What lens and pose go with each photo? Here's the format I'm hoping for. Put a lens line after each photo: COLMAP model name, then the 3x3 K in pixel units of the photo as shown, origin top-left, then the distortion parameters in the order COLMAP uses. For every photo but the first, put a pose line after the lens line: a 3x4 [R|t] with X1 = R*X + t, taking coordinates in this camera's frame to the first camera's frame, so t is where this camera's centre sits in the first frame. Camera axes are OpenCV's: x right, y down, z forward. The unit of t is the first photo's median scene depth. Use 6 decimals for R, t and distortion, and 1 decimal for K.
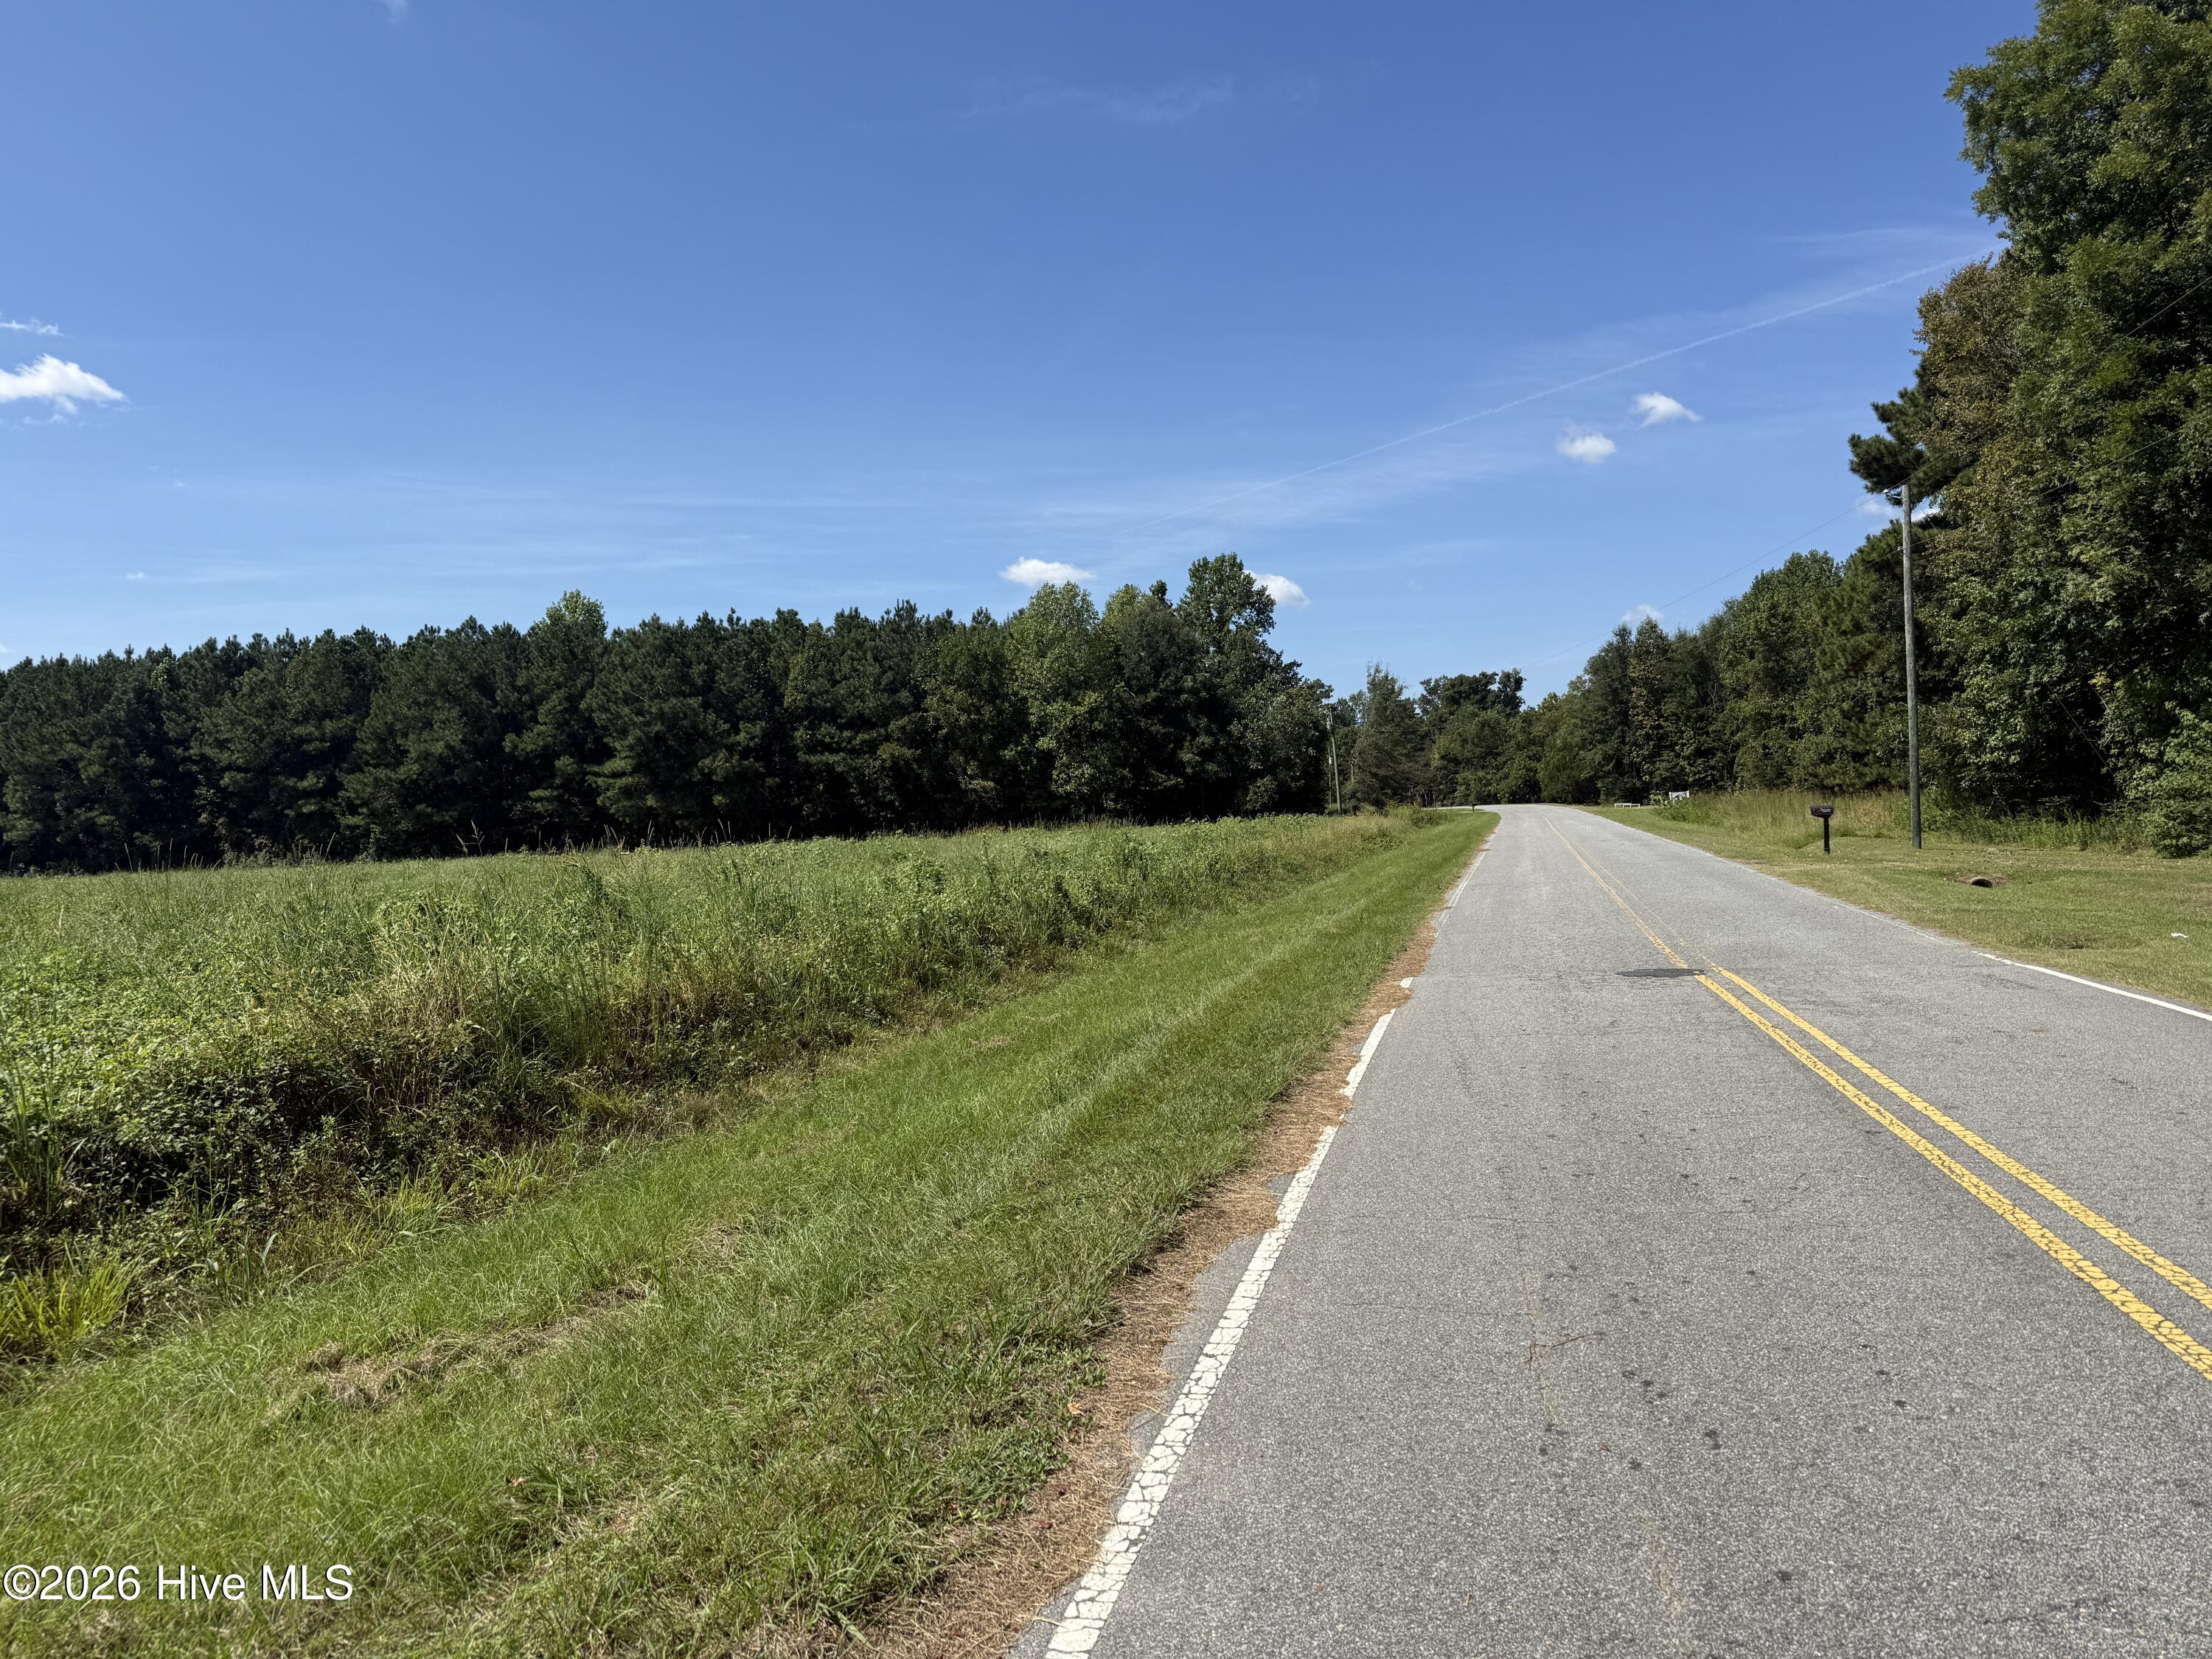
lens RADIAL K [[1533.3, 0, 1133.3], [0, 1533.3, 854.8], [0, 0, 1]] dist [0.095974, -0.135771]
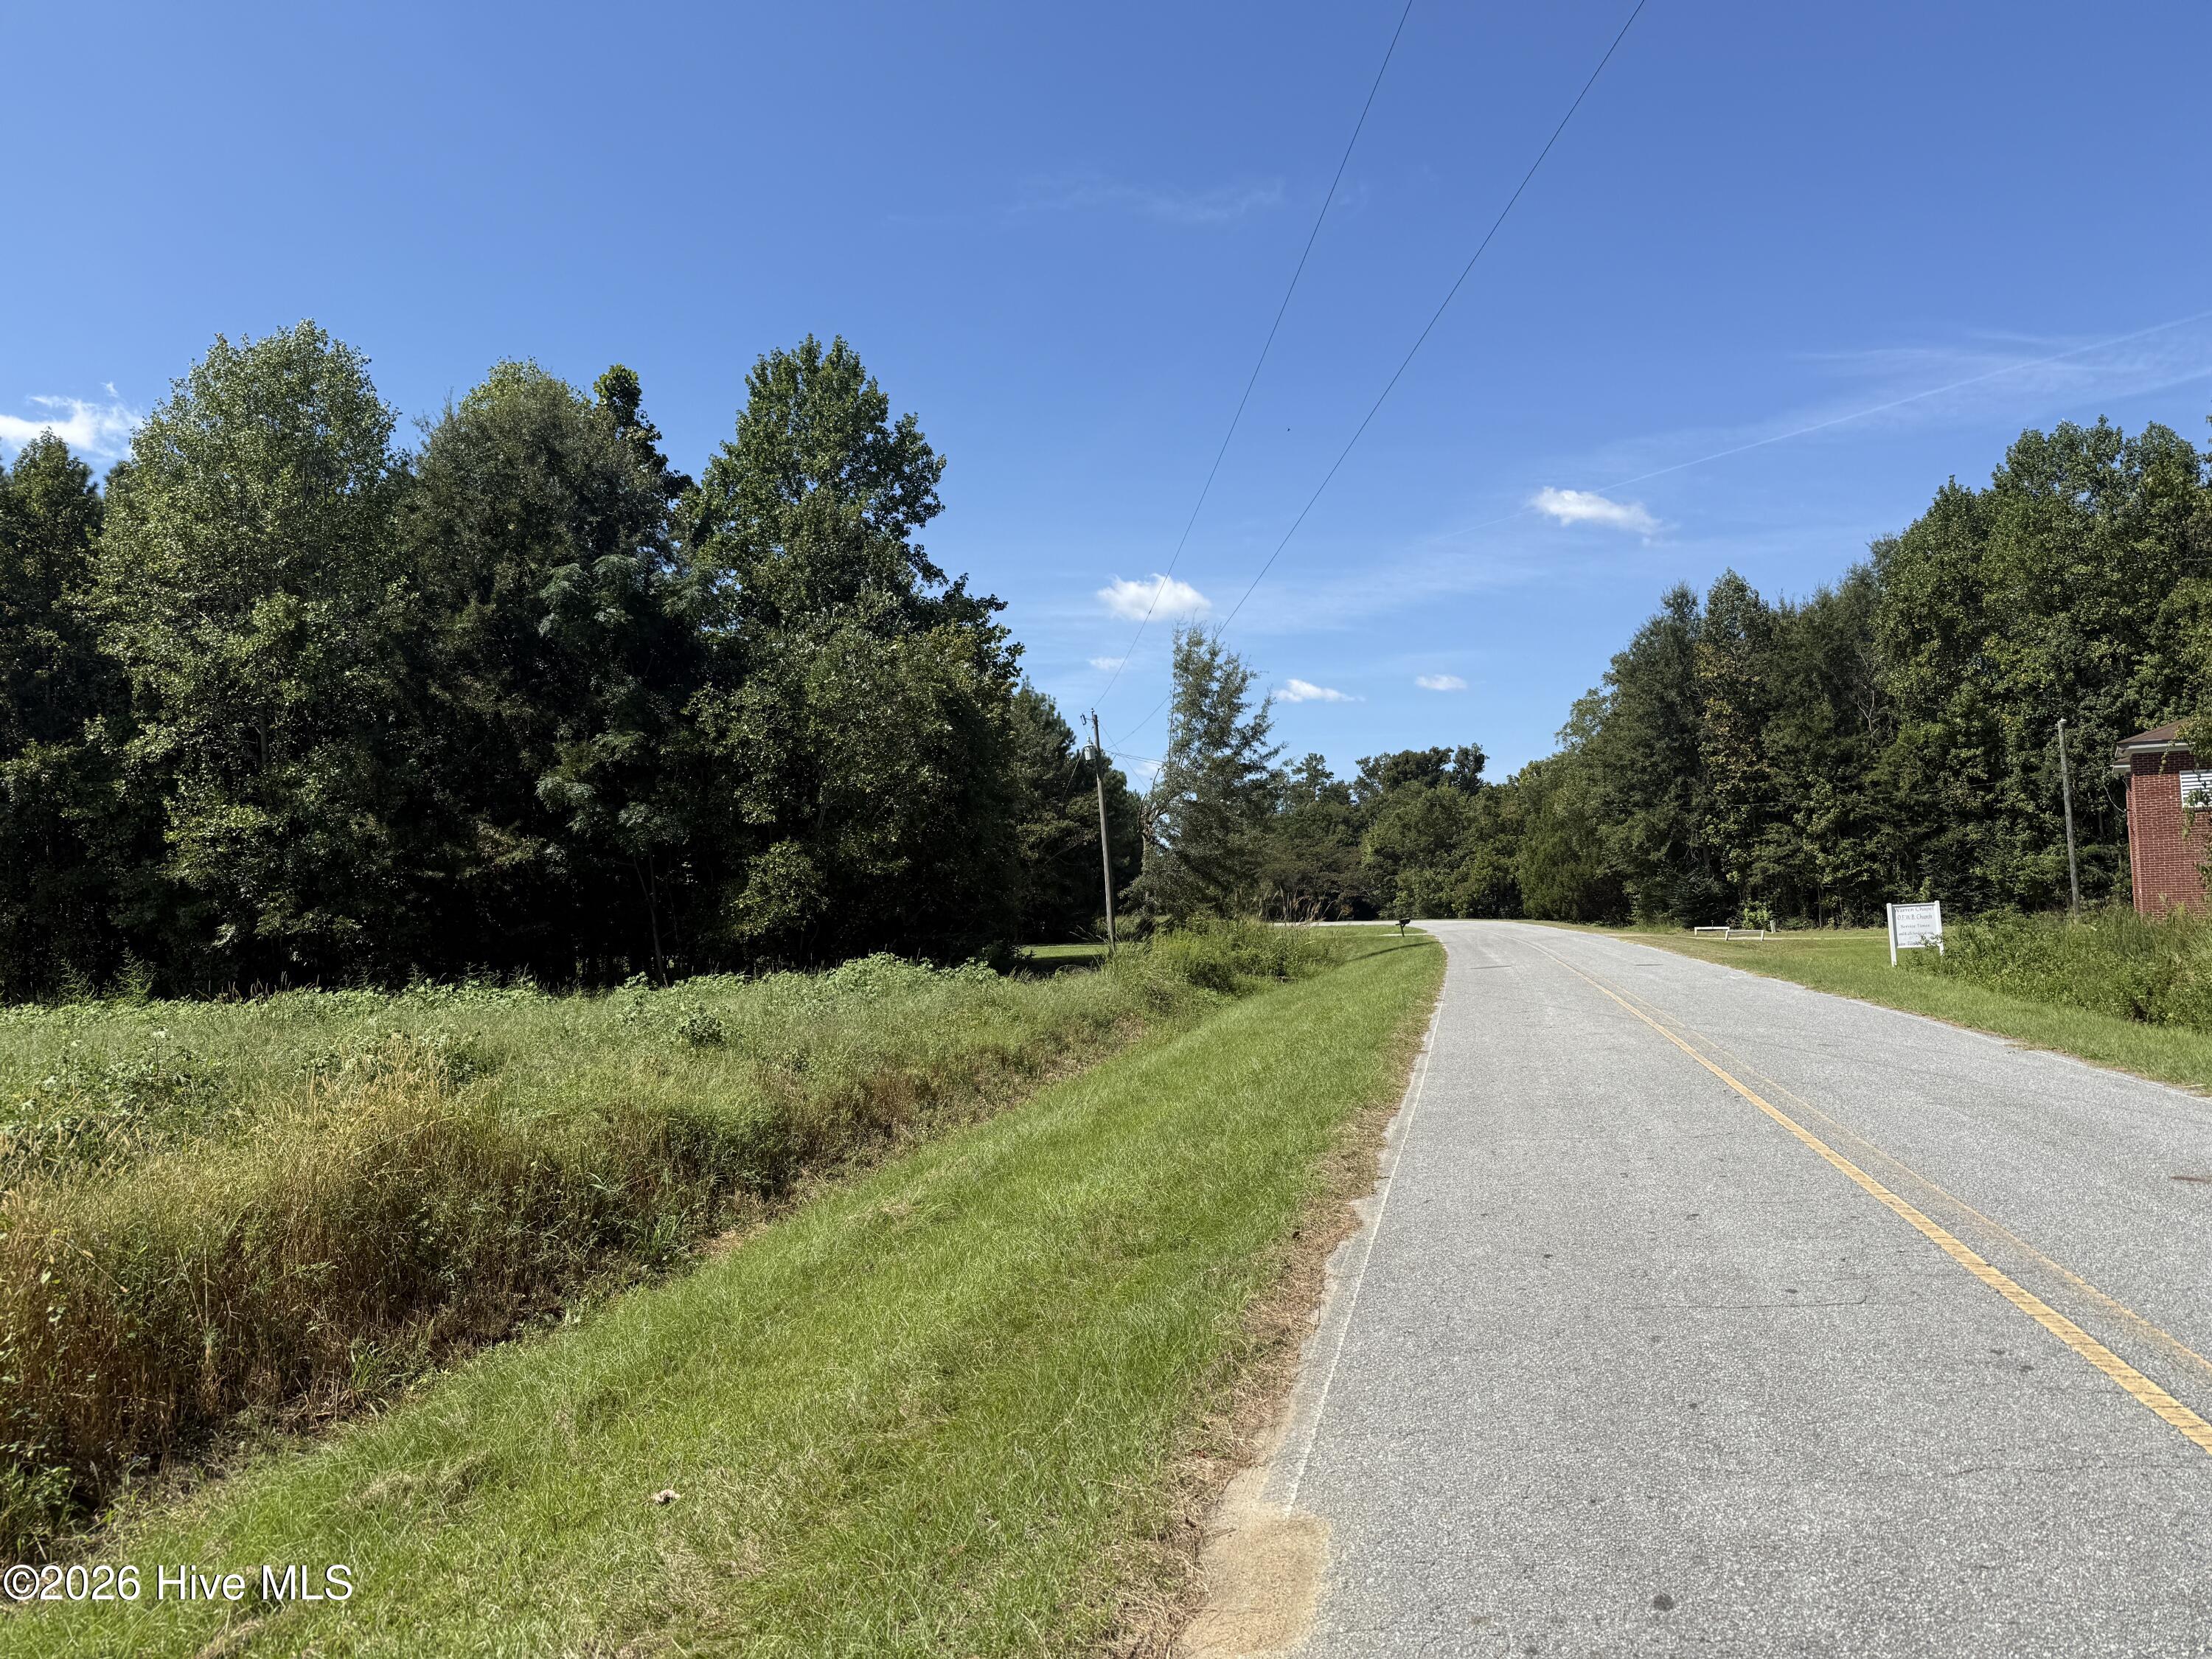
lens RADIAL K [[1549.4, 0, 1136.4], [0, 1549.4, 832.8], [0, 0, 1]] dist [0.083721, -0.143113]
pose [[0.999507, 0.013505, 0.028333, 0.162347], [-0.011126, 0.996529, -0.082502, -0.025978], [-0.029349, 0.082146, 0.996188, 0.668372]]
